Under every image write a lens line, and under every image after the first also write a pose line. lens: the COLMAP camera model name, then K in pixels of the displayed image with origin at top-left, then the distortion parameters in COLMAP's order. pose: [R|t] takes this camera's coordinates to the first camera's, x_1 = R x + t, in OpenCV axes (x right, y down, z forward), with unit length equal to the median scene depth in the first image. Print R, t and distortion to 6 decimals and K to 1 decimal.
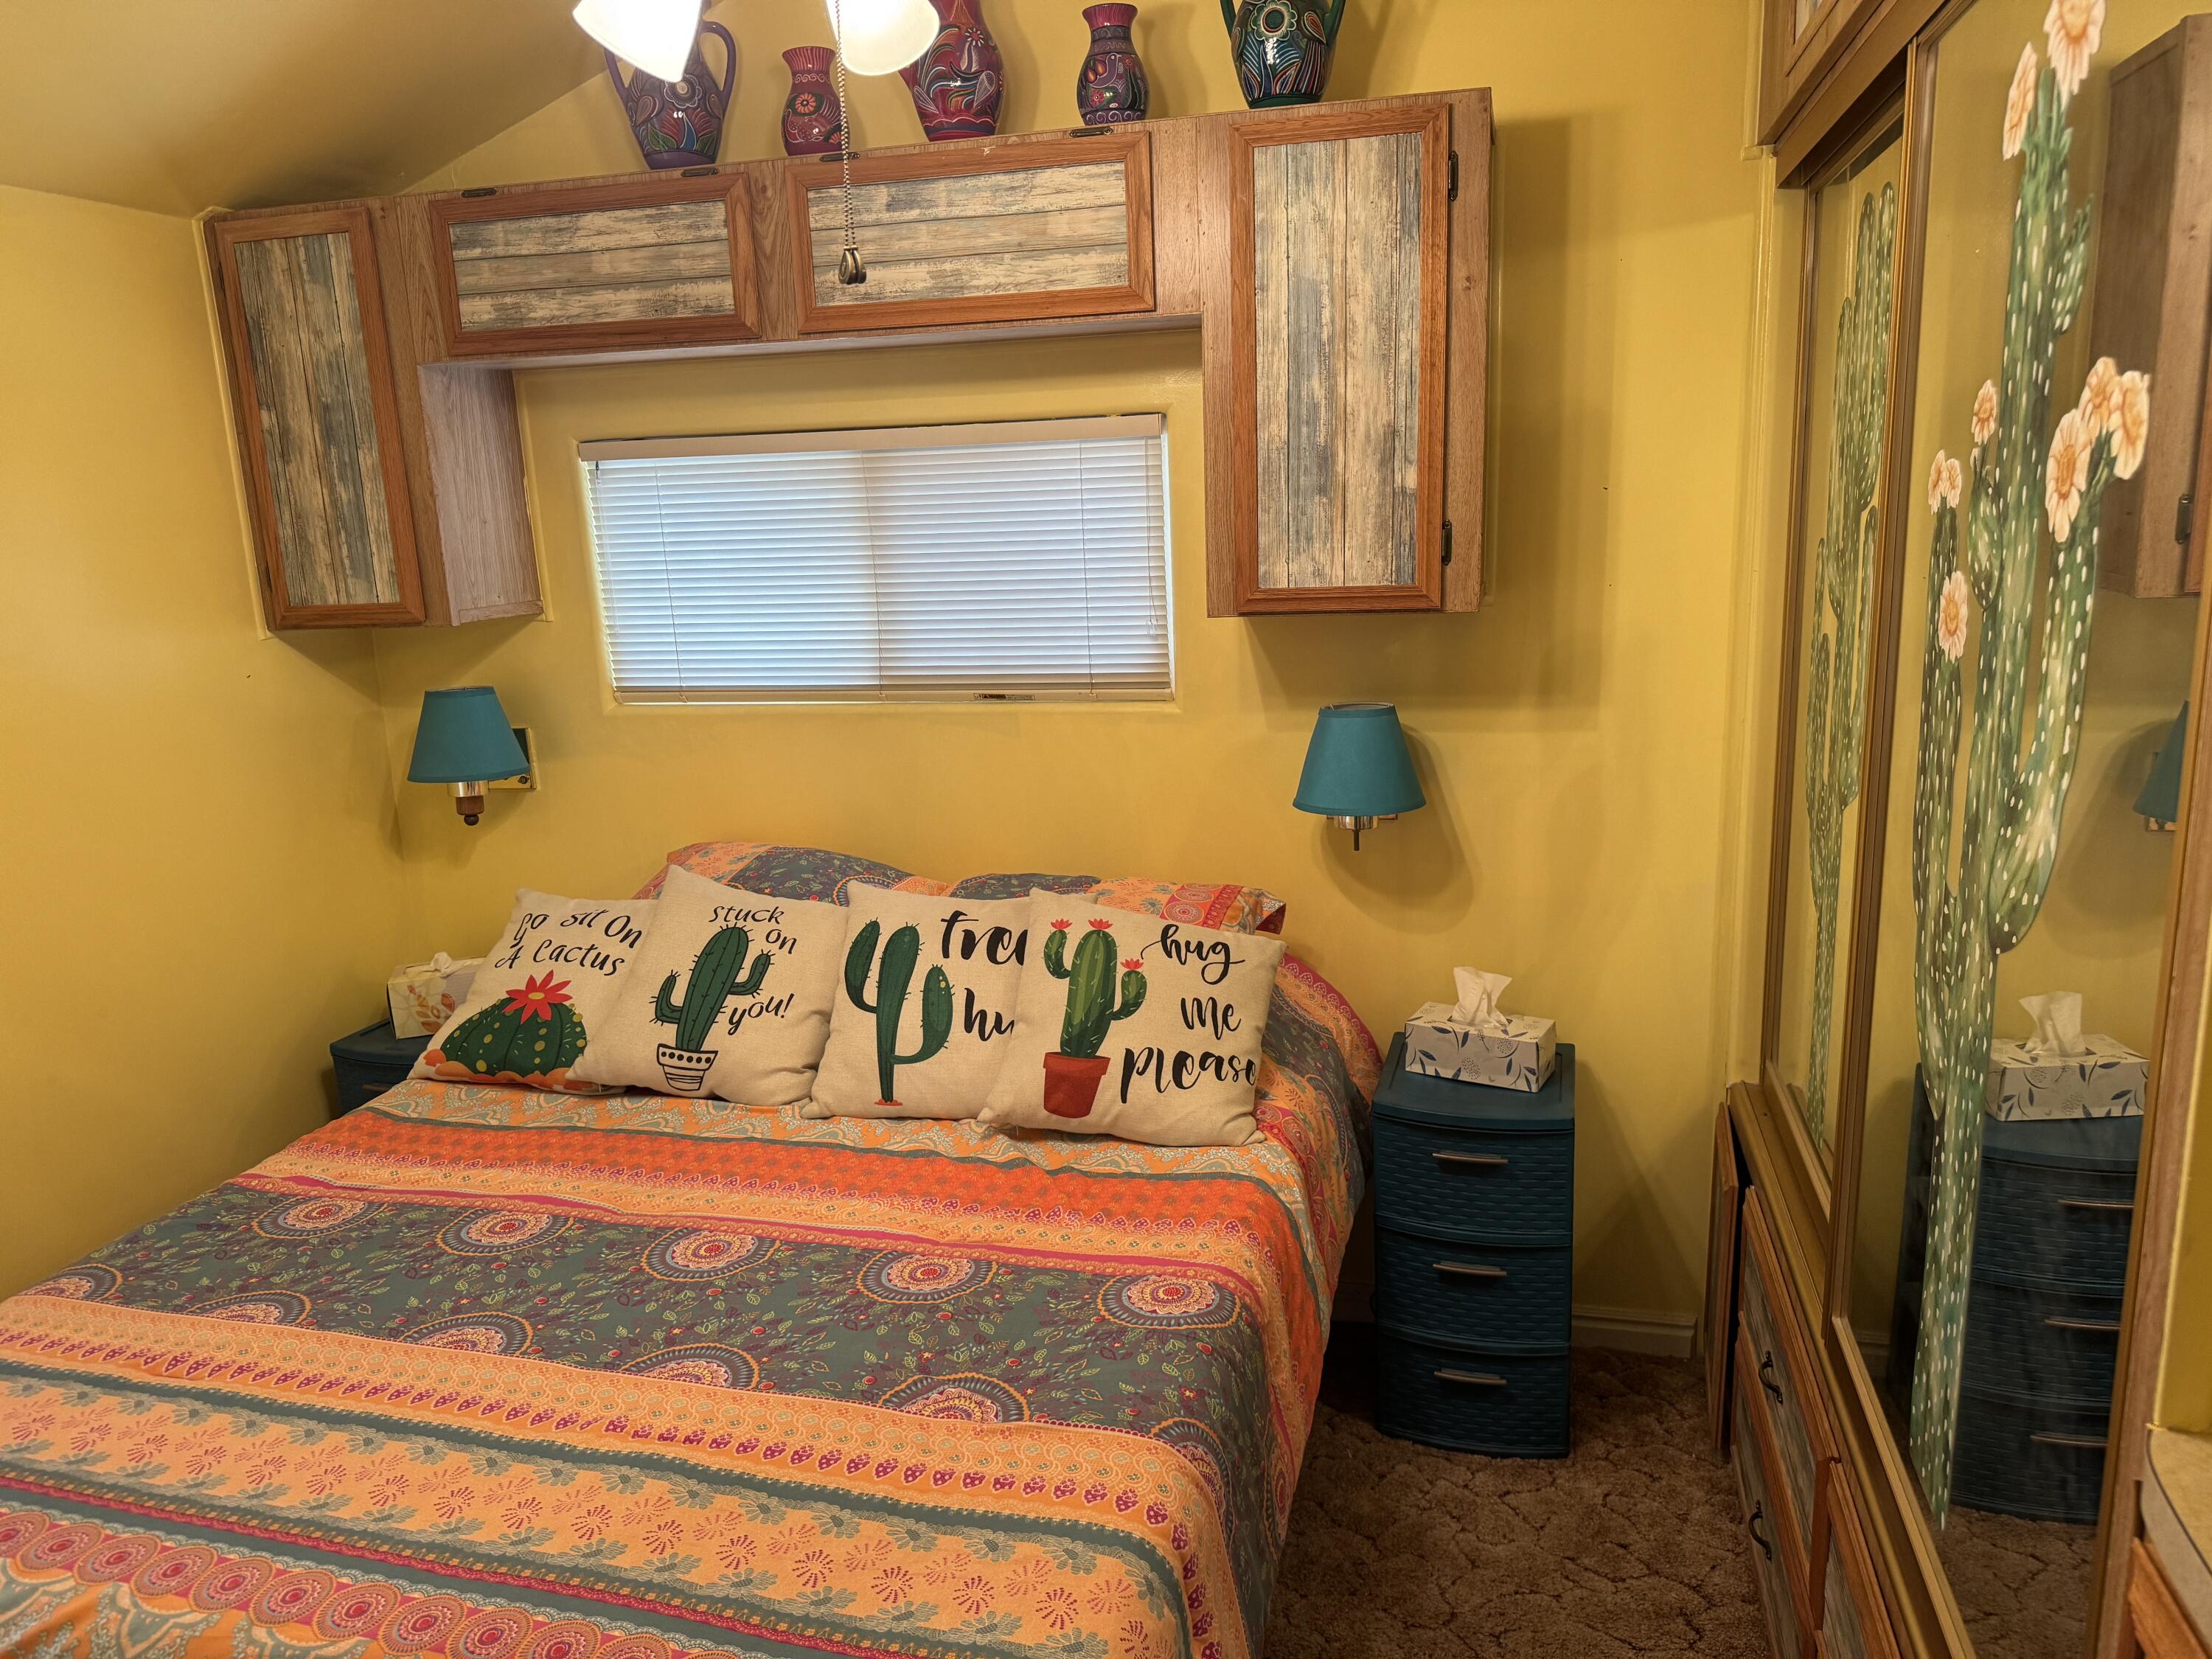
lens RADIAL K [[1545.8, 0, 1106.0], [0, 1545.8, 829.5], [0, 0, 1]] dist [0.138131, -0.231722]
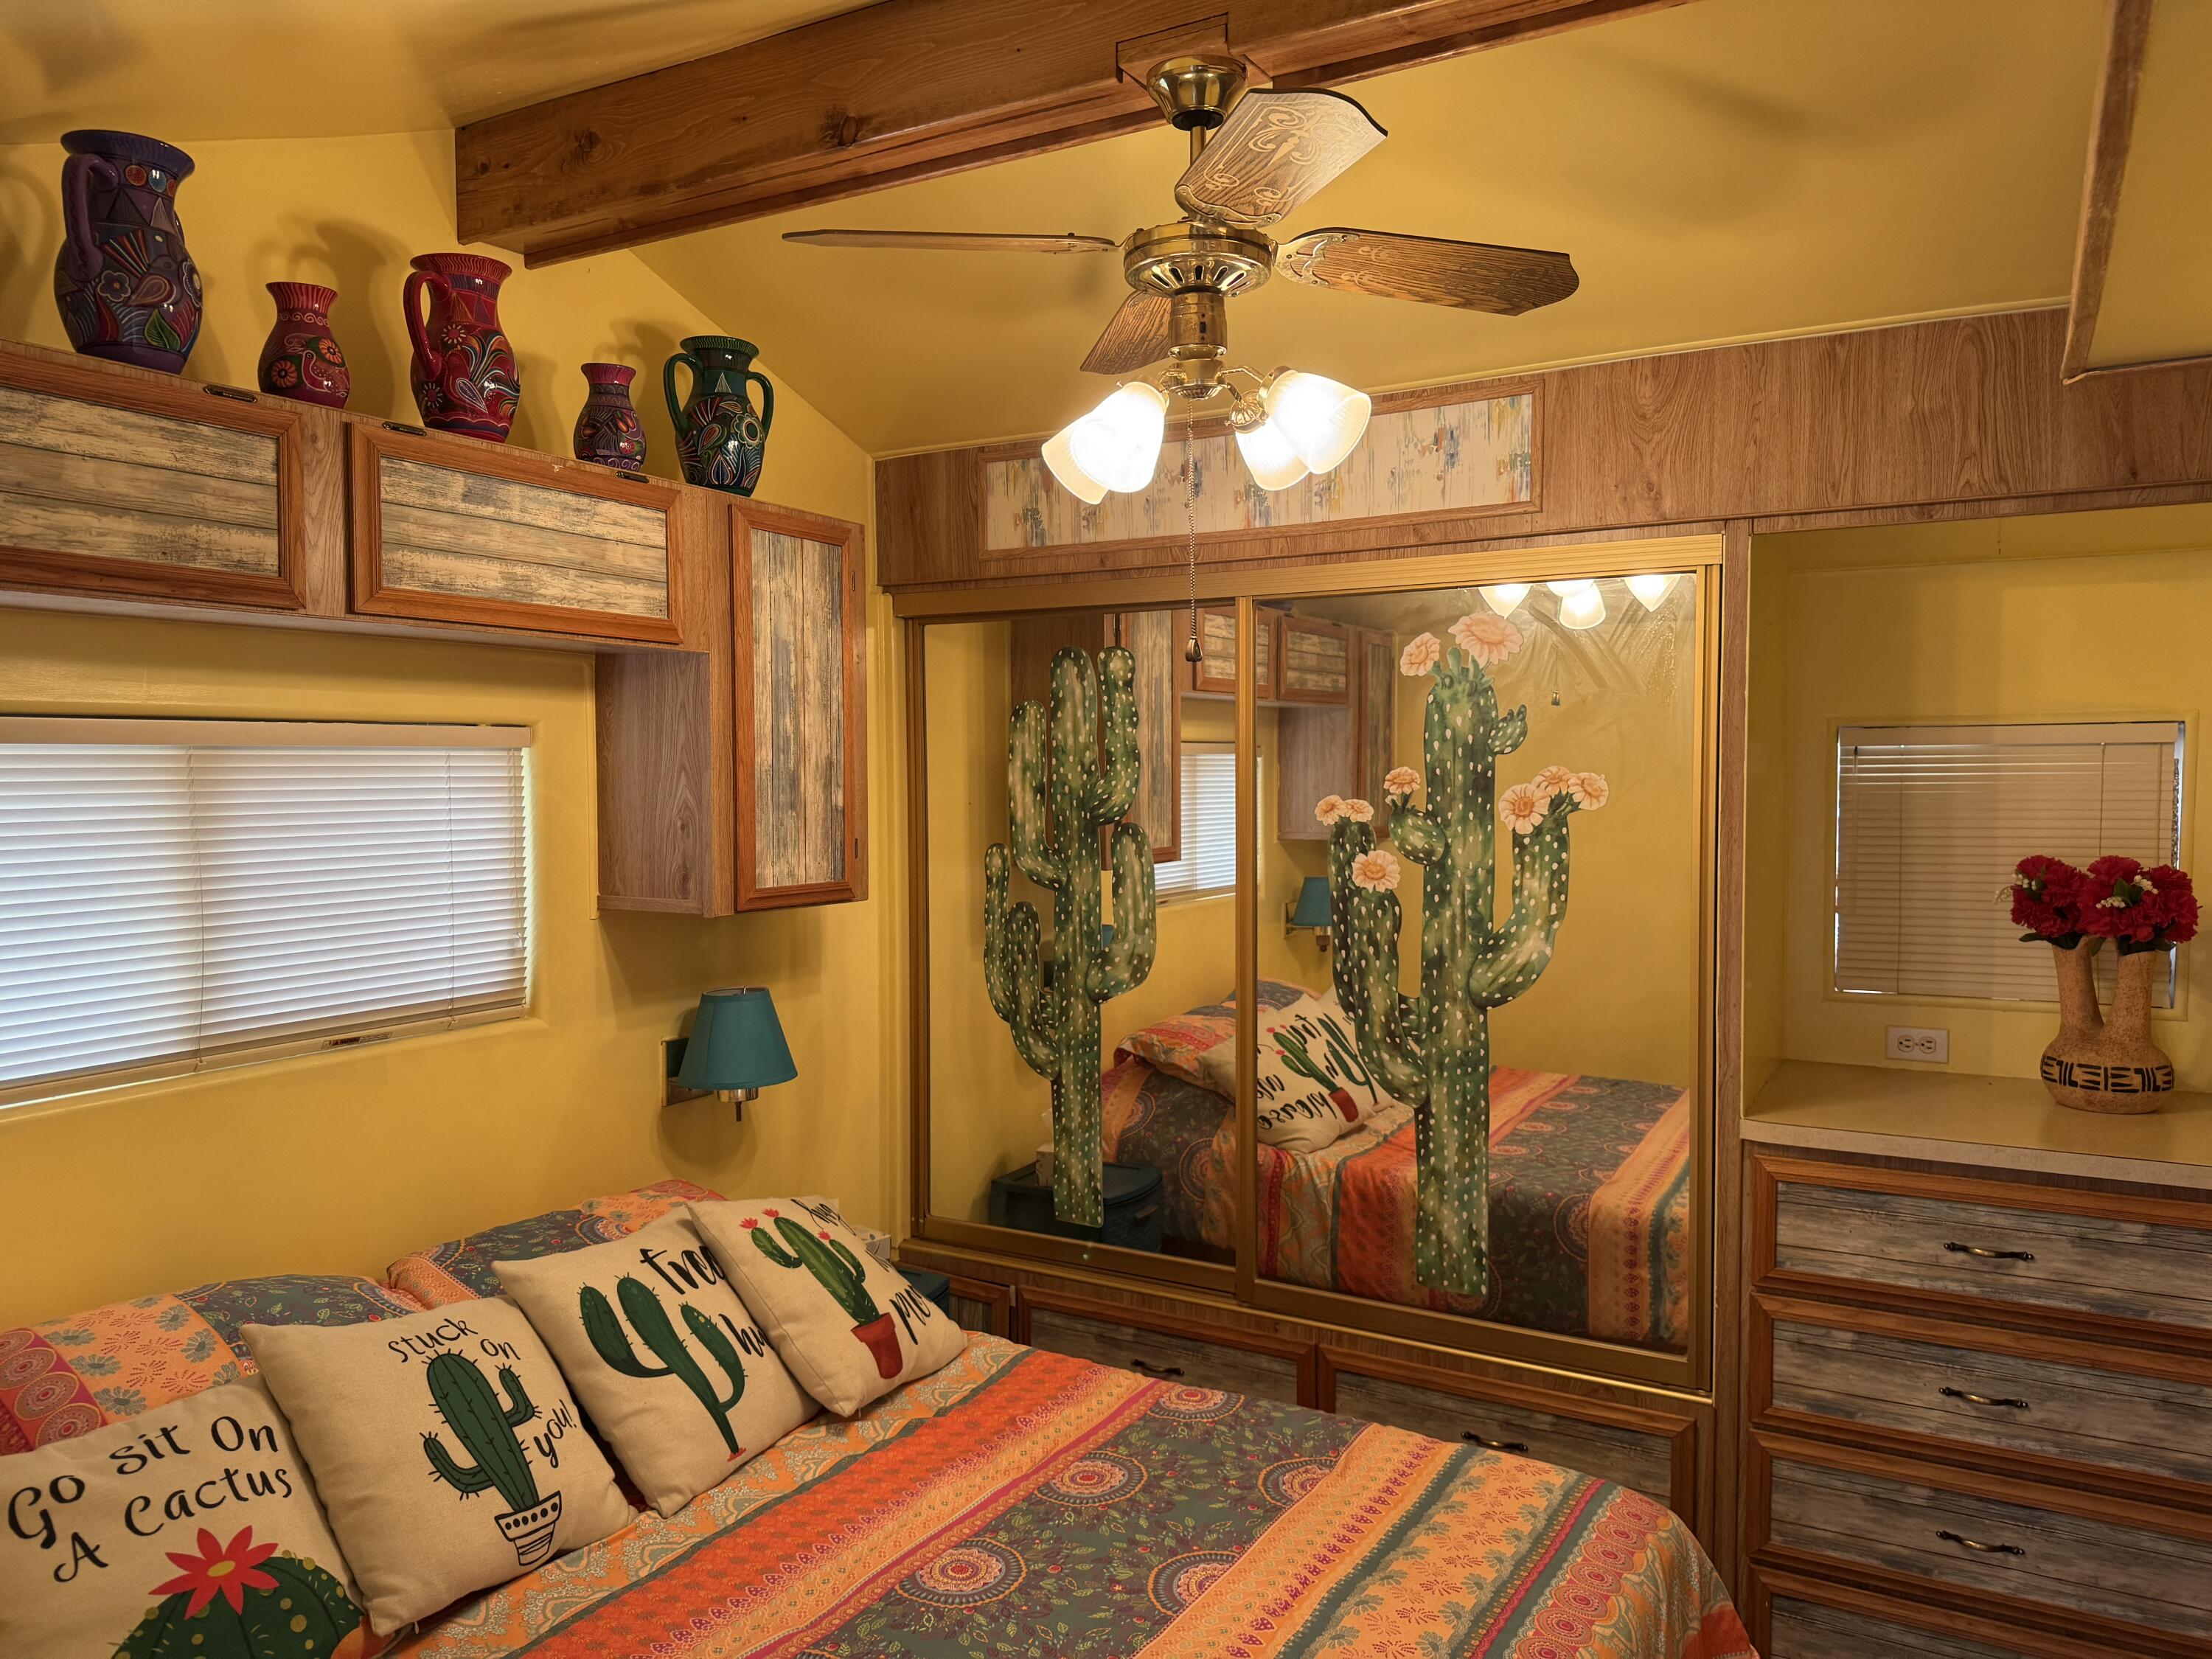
lens RADIAL K [[1556.5, 0, 1107.3], [0, 1556.5, 834.1], [0, 0, 1]] dist [0.087135, -0.127893]
pose [[0.262440, -0.002250, 0.964946, -0.959821], [0.193131, 0.979886, -0.050242, -0.091263], [-0.945423, 0.199546, 0.257596, 0.472137]]
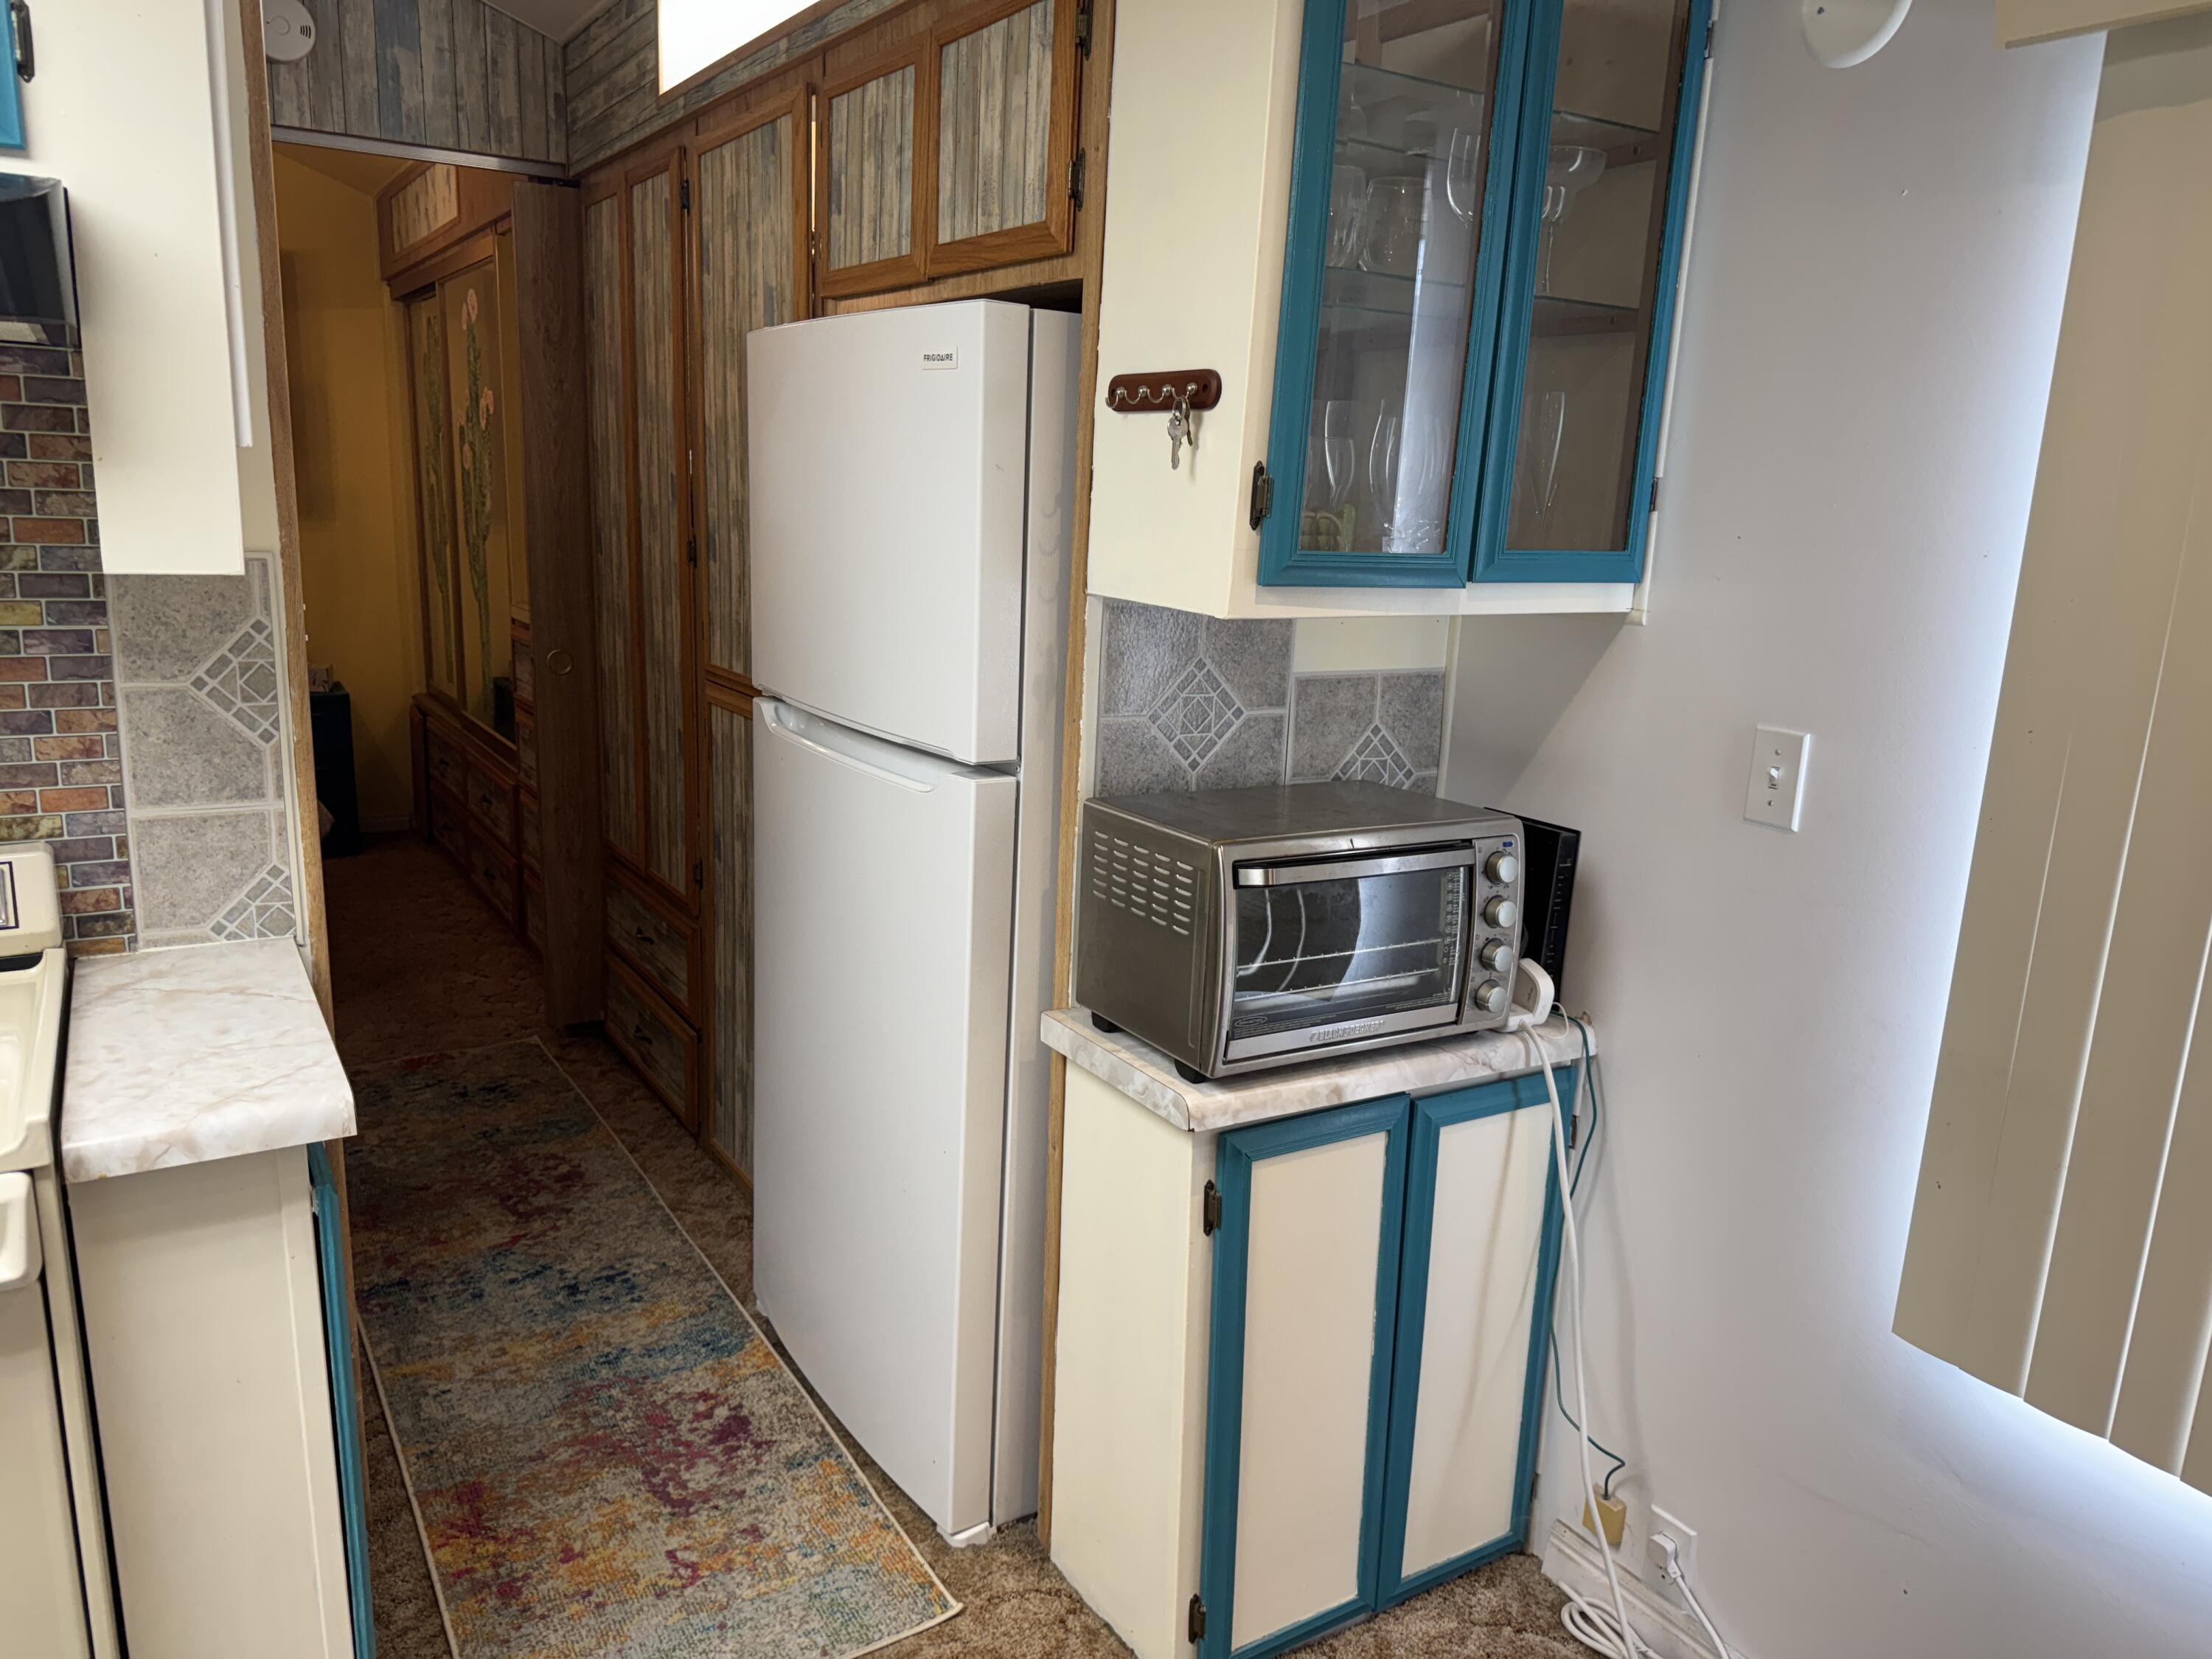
lens RADIAL K [[1556.5, 0, 1107.3], [0, 1556.5, 834.1], [0, 0, 1]] dist [0.087135, -0.127893]
pose [[0.679710, -0.097850, 0.726925, -0.666240], [0.091221, 0.994644, 0.048592, 0.390316], [-0.727787, 0.033282, 0.684996, -1.427209]]
